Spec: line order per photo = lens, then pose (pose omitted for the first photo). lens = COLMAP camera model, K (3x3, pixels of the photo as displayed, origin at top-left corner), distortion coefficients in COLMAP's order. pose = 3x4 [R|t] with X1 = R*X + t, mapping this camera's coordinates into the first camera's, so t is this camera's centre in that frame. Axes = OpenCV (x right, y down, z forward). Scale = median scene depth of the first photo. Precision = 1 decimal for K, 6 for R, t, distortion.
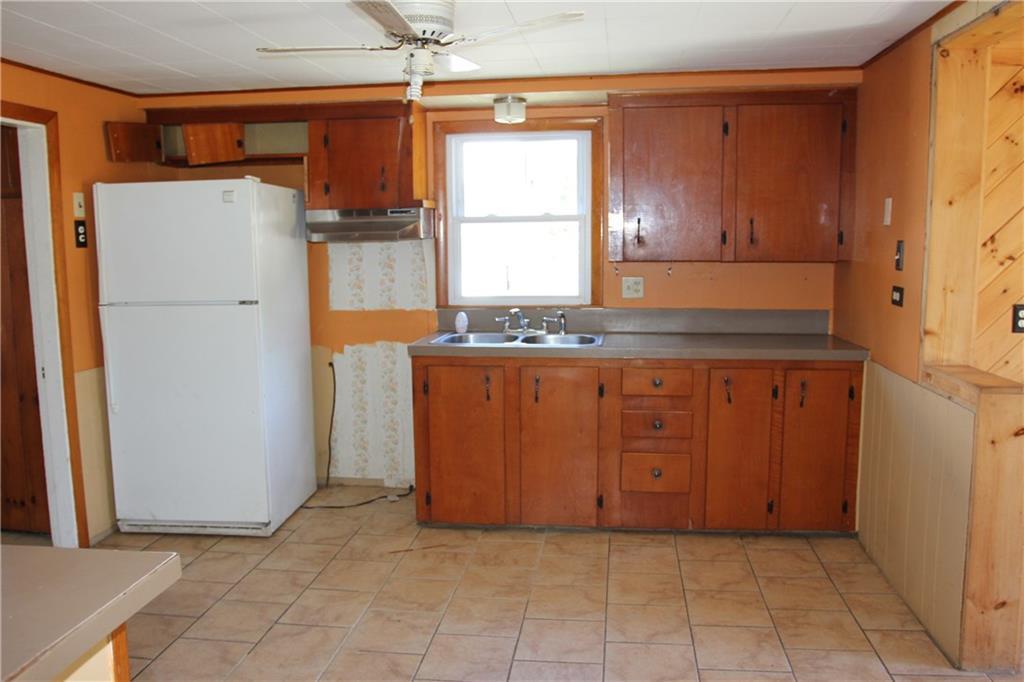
lens RADIAL K [[807.4, 0, 511.9], [0, 807.4, 339.8], [0, 0, 1]] dist [-0.073349, 0.003928]
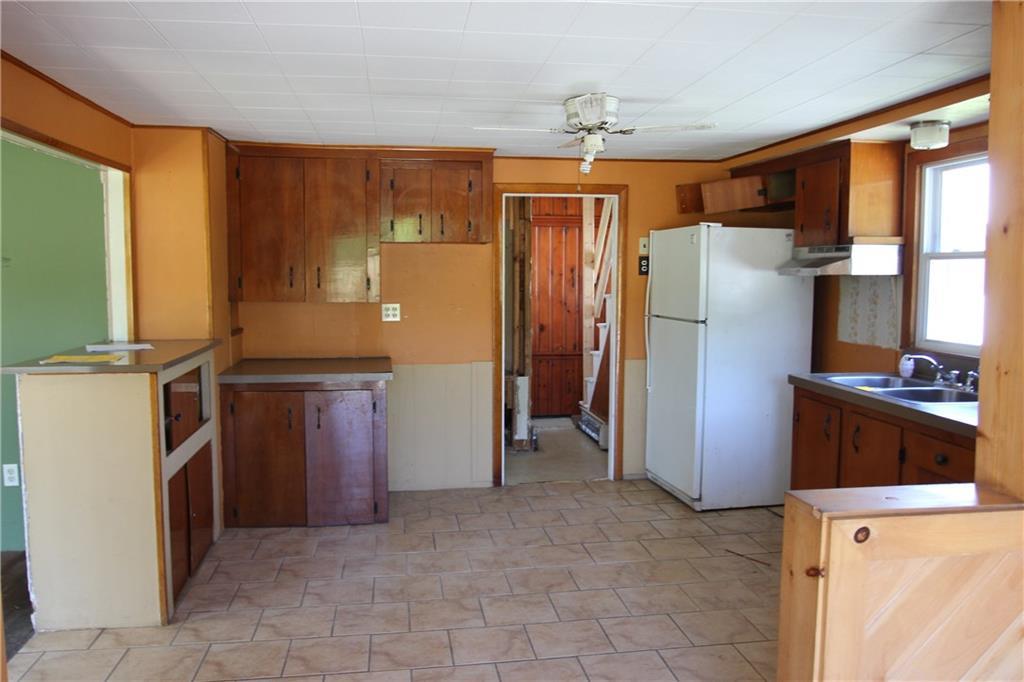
lens RADIAL K [[807.4, 0, 509.1], [0, 807.4, 338.9], [0, 0, 1]] dist [-0.073349, 0.003928]
pose [[0.269137, 0.093996, -0.958504, 0.832176], [-0.125351, 0.990179, 0.061905, -0.062247], [0.954910, 0.103488, 0.278276, 0.369068]]
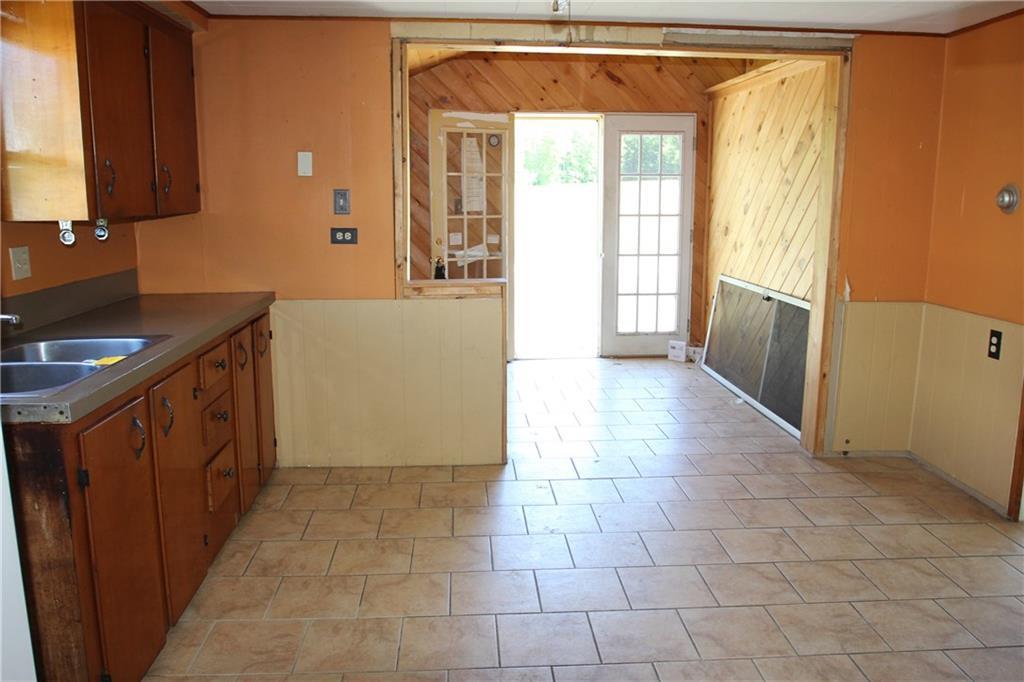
lens RADIAL K [[807.4, 0, 513.8], [0, 807.4, 340.8], [0, 0, 1]] dist [-0.073349, 0.003928]
pose [[-0.192394, -0.174961, 0.965595, -0.677351], [0.127177, 0.971234, 0.201323, -0.100299], [-0.973042, 0.161535, -0.164609, 0.865766]]
